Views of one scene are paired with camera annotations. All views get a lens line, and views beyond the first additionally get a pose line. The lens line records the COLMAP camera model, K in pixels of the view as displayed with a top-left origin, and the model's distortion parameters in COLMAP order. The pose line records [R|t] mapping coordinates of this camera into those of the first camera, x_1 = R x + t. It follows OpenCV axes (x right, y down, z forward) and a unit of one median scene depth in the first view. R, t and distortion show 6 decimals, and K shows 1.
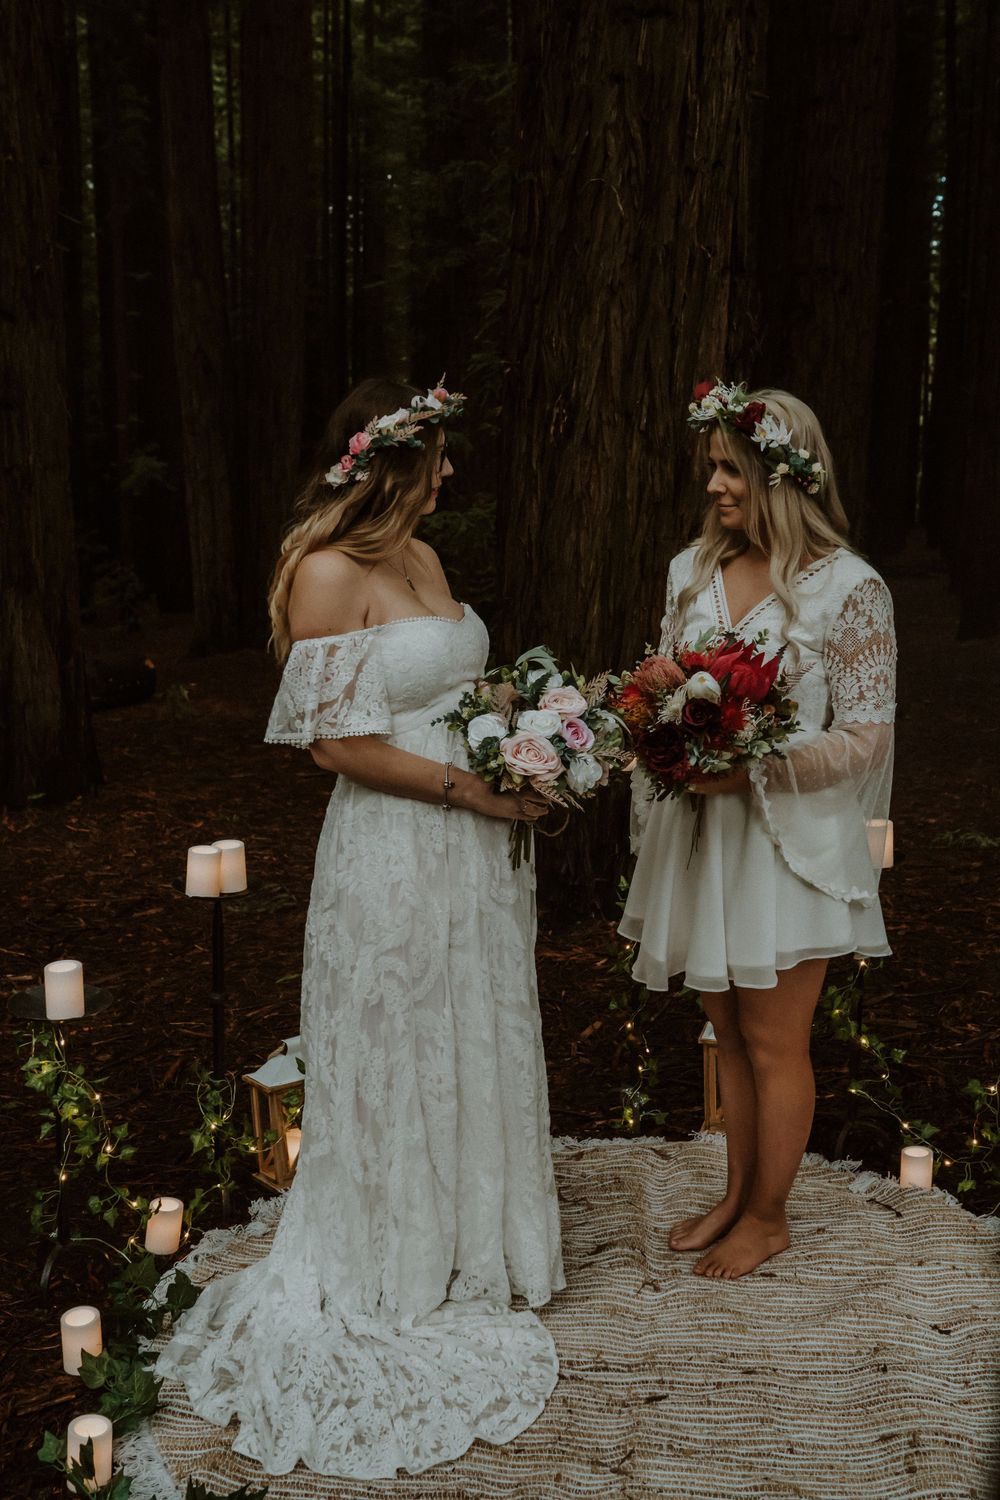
lens RADIAL K [[1538.4, 0, 499.9], [0, 1538.4, 753.0], [0, 0, 1]] dist [-0.109118, 0.149752]
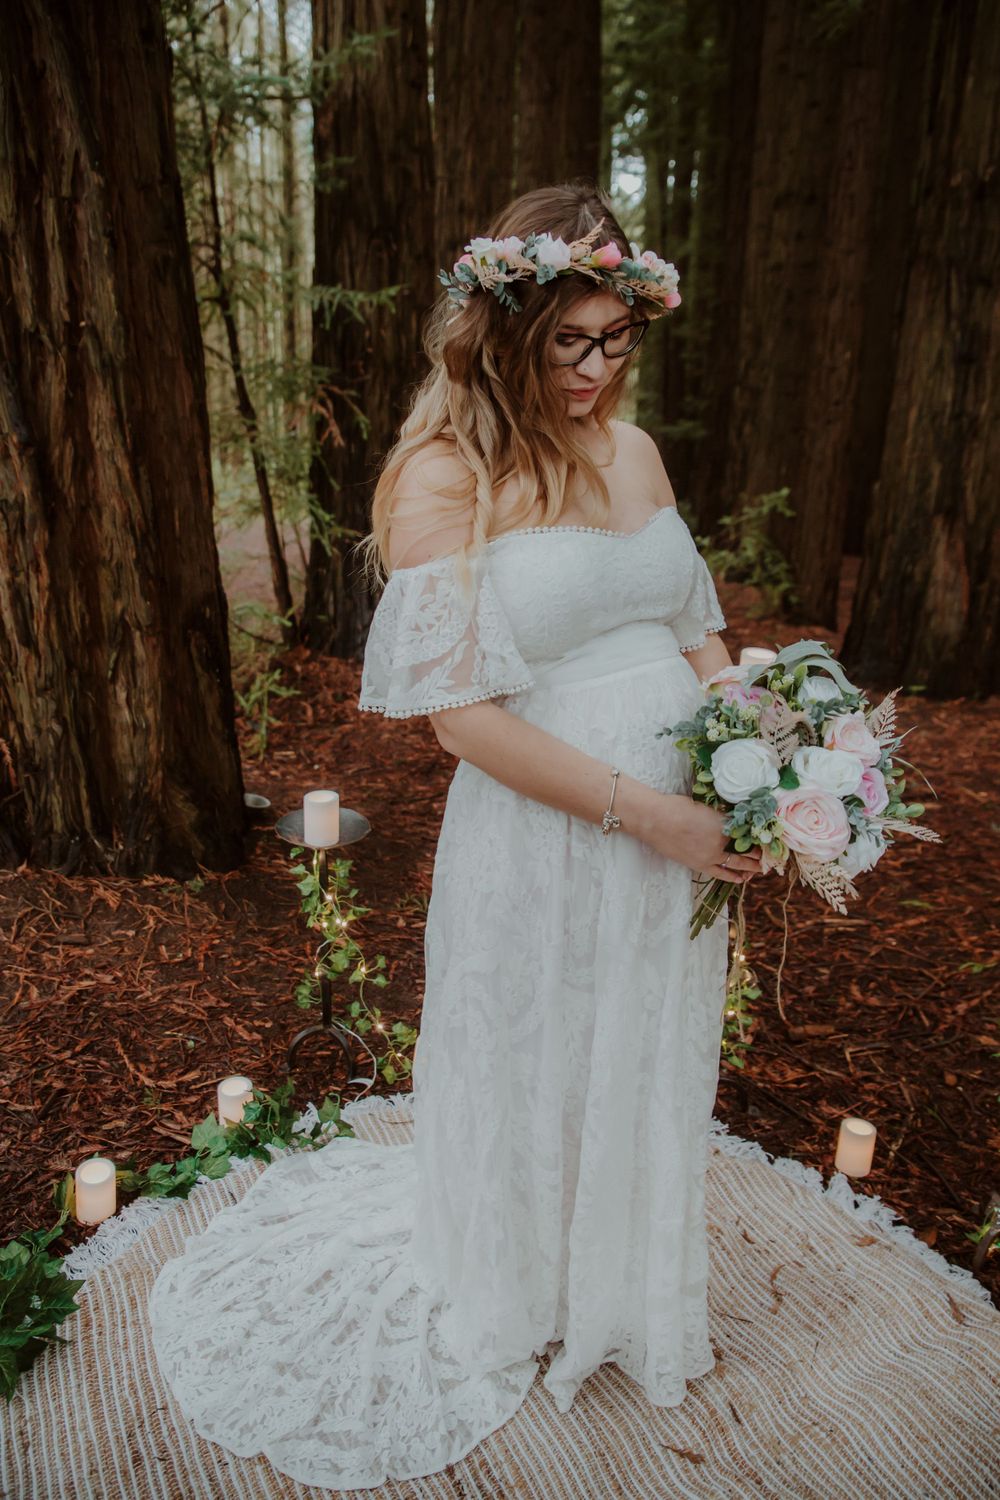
lens RADIAL K [[1013.9, 0, 510.3], [0, 1013.9, 731.5], [0, 0, 1]] dist [-0.126146, 0.087238]
pose [[0.577056, 0.272101, -0.770044, 0.215303], [-0.195808, 0.961462, 0.193005, -0.046005], [0.792885, 0.039407, 0.608096, 0.426063]]
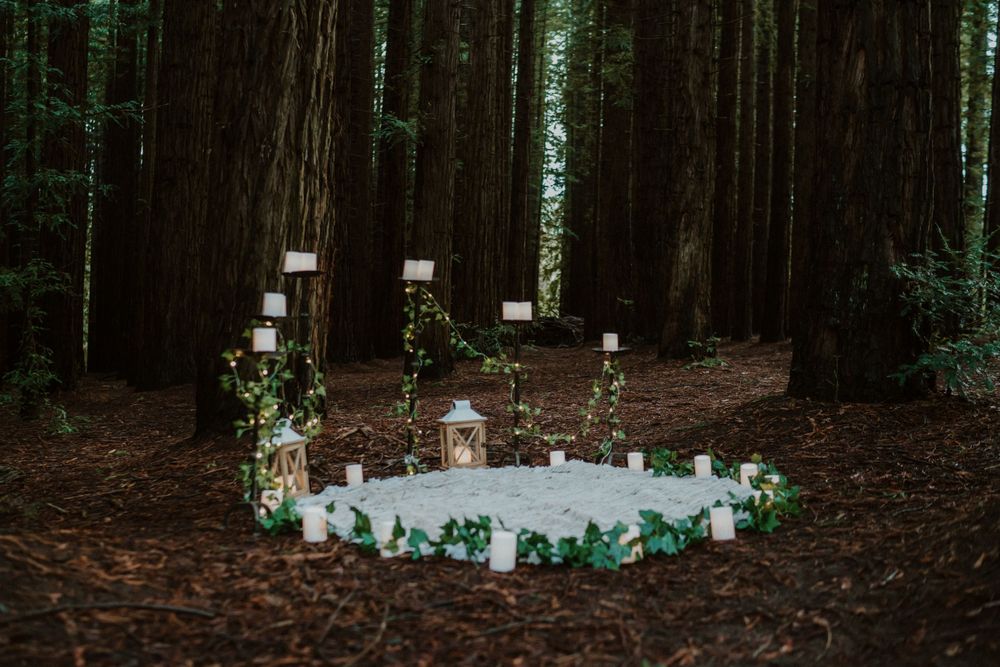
lens RADIAL K [[958.8, 0, 500.0], [0, 958.8, 333.5], [0, 0, 1]] dist [-0.108087, 0.142494]
pose [[0.777322, -0.000410, 0.629103, -0.499124], [0.121805, 0.981175, -0.149863, 0.223751], [-0.617199, 0.193120, 0.762739, -0.021798]]
